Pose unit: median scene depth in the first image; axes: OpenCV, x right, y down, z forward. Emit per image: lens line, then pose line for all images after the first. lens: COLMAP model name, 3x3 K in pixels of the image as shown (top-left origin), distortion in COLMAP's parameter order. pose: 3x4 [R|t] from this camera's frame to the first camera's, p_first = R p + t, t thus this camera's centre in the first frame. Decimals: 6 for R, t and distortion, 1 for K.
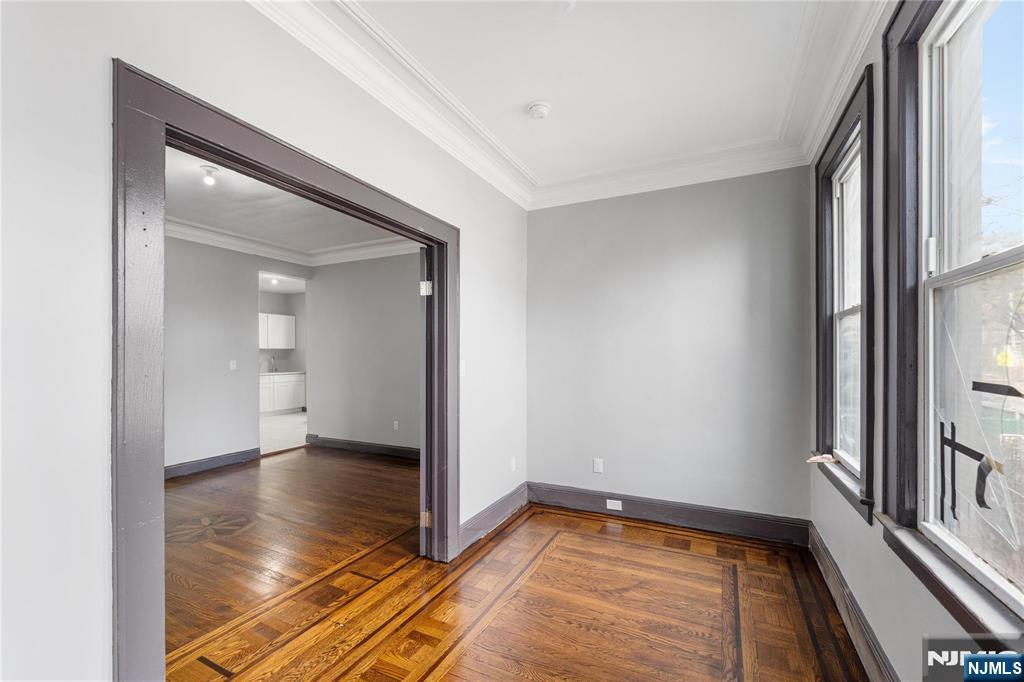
lens RADIAL K [[423.5, 0, 511.0], [0, 423.5, 354.6], [0, 0, 1]] dist [-0.000362, -0.000016]
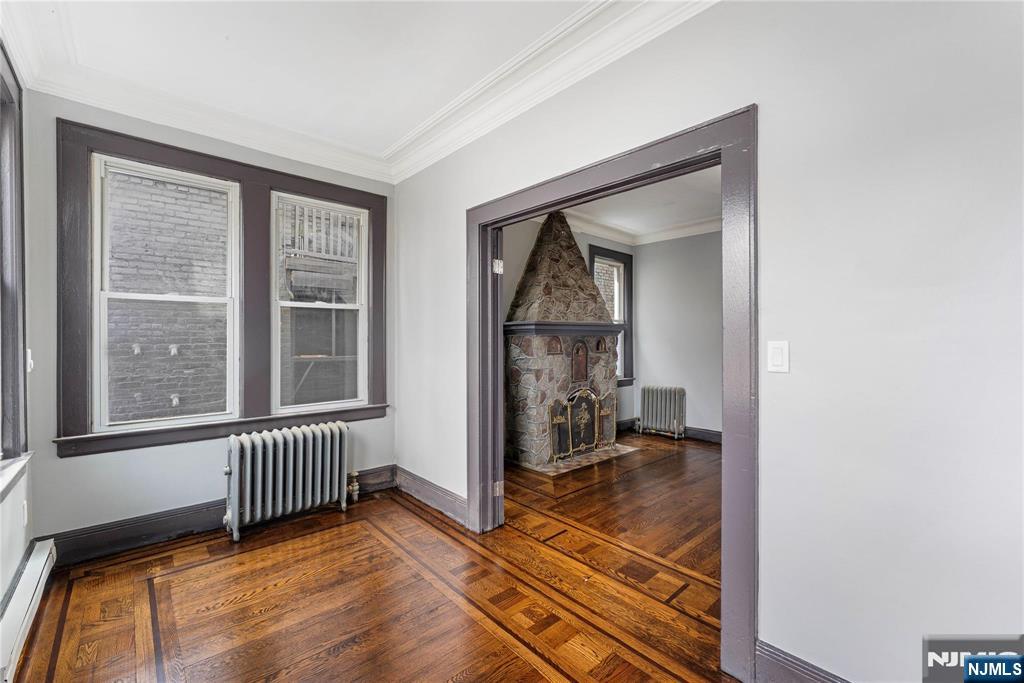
lens RADIAL K [[426.0, 0, 506.9], [0, 426.0, 338.4], [0, 0, 1]] dist [-0.000369, -0.000010]
pose [[-0.370992, -0.001893, -0.928634, 0.689312], [0.000033, 0.999998, -0.002052, 0.021095], [0.928636, -0.000792, -0.370991, 1.212234]]
